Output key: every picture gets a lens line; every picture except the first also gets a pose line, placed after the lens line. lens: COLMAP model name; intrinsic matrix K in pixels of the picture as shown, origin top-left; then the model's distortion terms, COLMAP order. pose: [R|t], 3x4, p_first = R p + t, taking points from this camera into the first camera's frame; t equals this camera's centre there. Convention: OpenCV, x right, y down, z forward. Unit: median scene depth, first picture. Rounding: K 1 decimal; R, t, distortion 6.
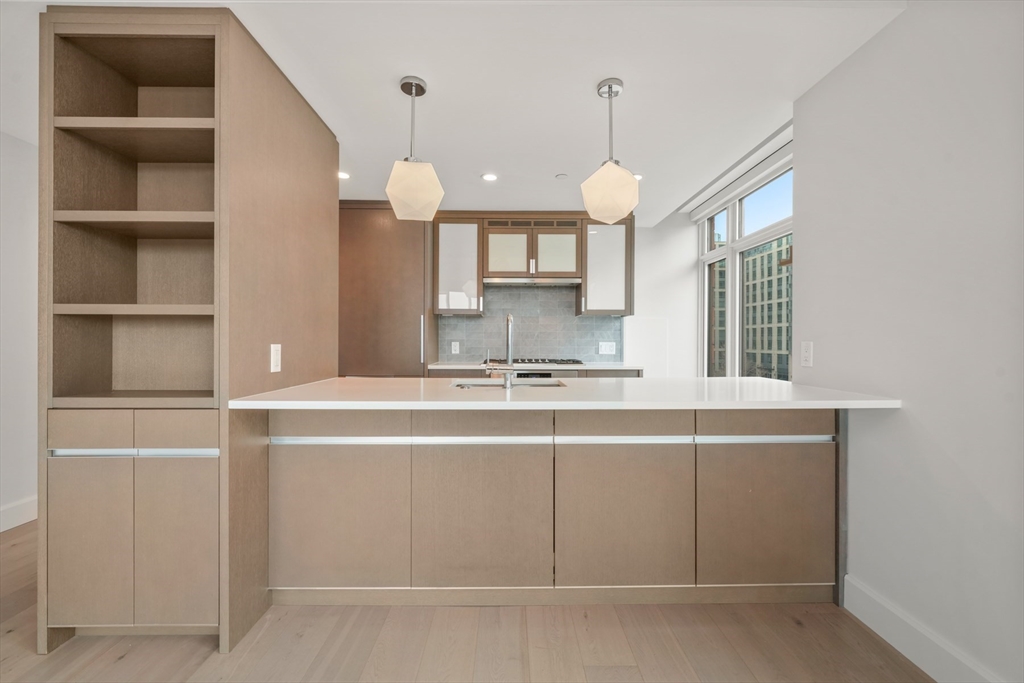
lens RADIAL K [[435.9, 0, 516.2], [0, 435.9, 338.3], [0, 0, 1]] dist [0.005015, -0.003036]
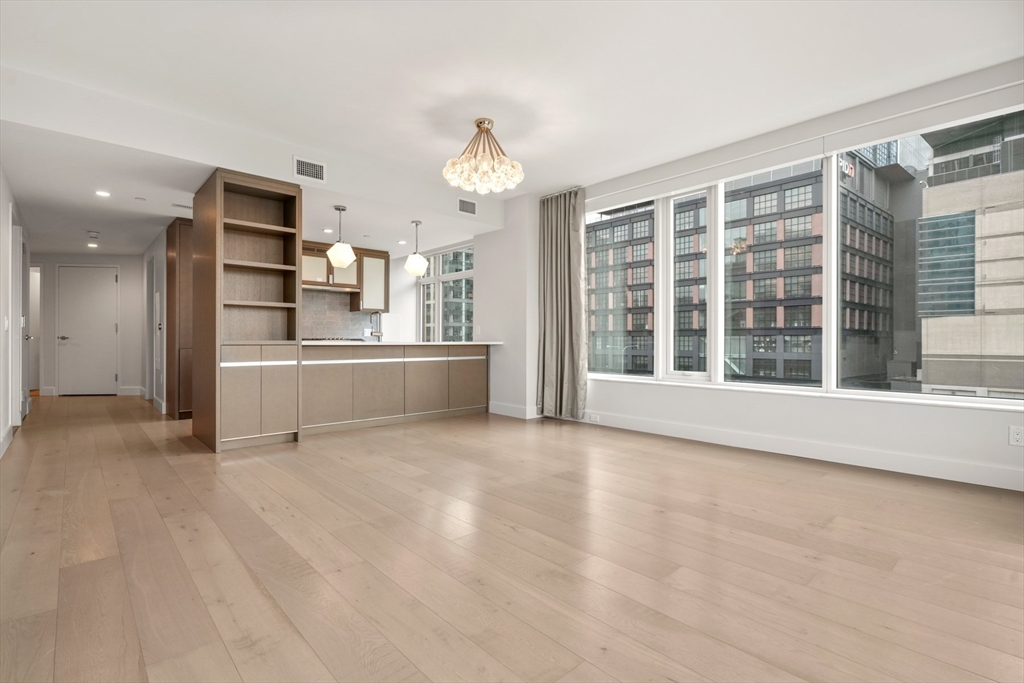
lens RADIAL K [[469.4, 0, 504.3], [0, 469.4, 345.4], [0, 0, 1]] dist [-0.002211, 0.000536]
pose [[0.757874, -0.005899, 0.652374, -0.577024], [-0.005707, 0.999861, 0.015671, 0.042759], [-0.652376, -0.015599, 0.757735, -0.683088]]
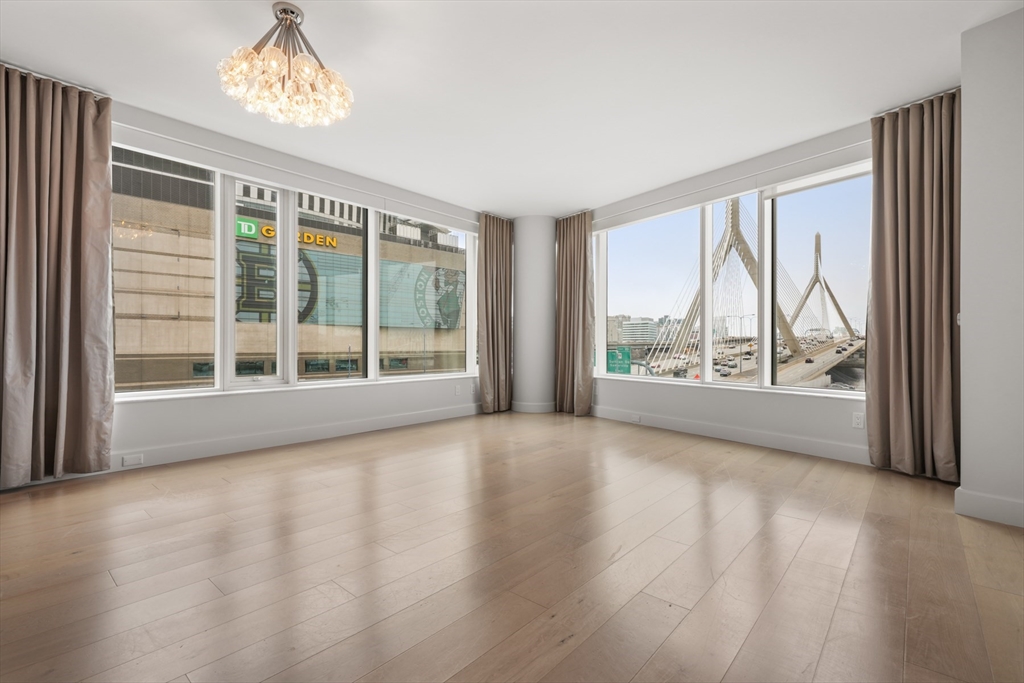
lens RADIAL K [[469.4, 0, 508.1], [0, 469.4, 340.8], [0, 0, 1]] dist [-0.002211, 0.000536]
pose [[-0.737793, 0.000680, 0.675027, -0.623069], [-0.008419, 0.999912, -0.010210, 0.047586], [-0.674975, -0.013216, -0.737722, 0.272762]]
